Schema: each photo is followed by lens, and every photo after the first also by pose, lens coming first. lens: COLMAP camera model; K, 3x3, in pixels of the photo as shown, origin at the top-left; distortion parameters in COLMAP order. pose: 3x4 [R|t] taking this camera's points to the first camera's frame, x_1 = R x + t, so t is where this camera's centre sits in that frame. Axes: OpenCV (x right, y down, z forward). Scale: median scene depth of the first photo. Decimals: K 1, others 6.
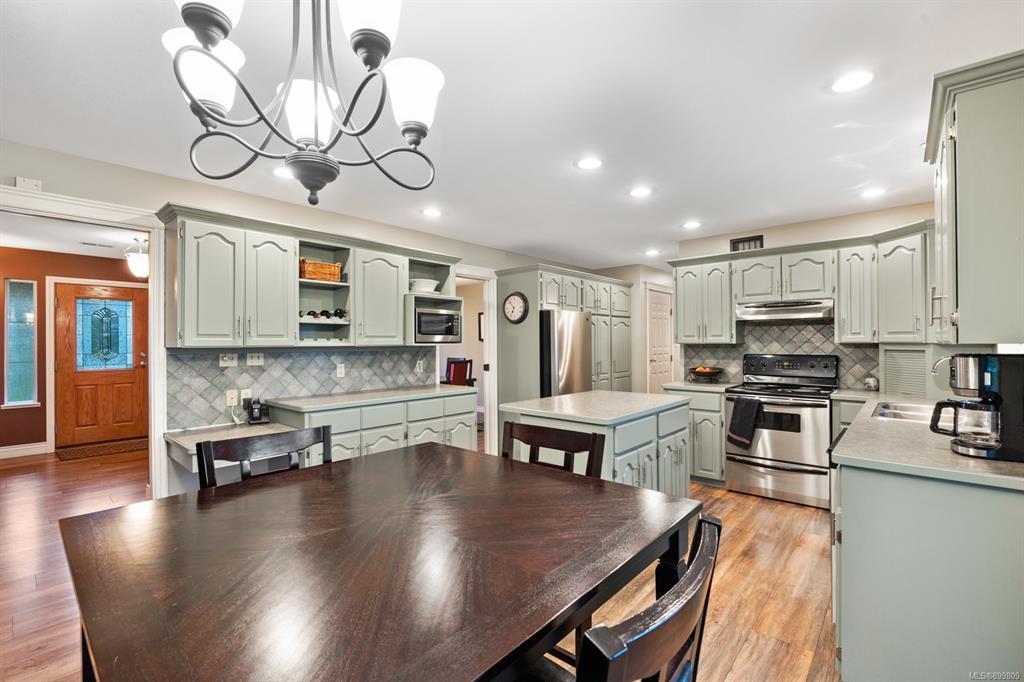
lens RADIAL K [[448.9, 0, 512.9], [0, 448.9, 343.9], [0, 0, 1]] dist [-0.014309, -0.000172]
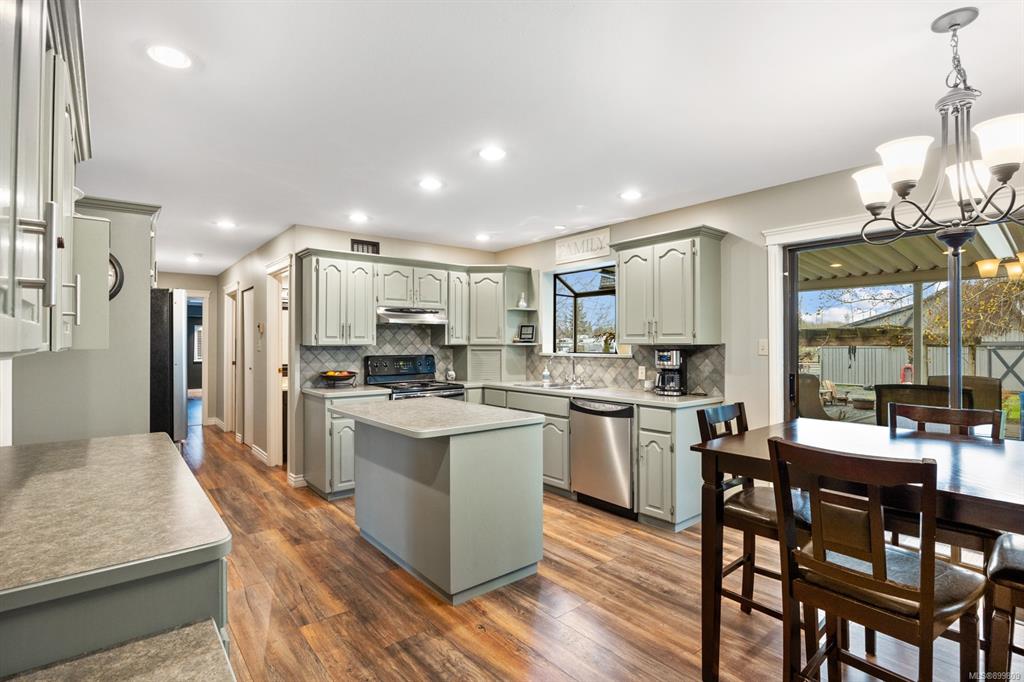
lens RADIAL K [[495.2, 0, 510.0], [0, 495.2, 341.8], [0, 0, 1]] dist [0.001646, 0.000131]
pose [[0.161567, 0.007702, 0.986832, -0.636057], [0.002716, 0.999962, -0.008250, 0.001389], [-0.986858, 0.004013, 0.161540, 0.589177]]
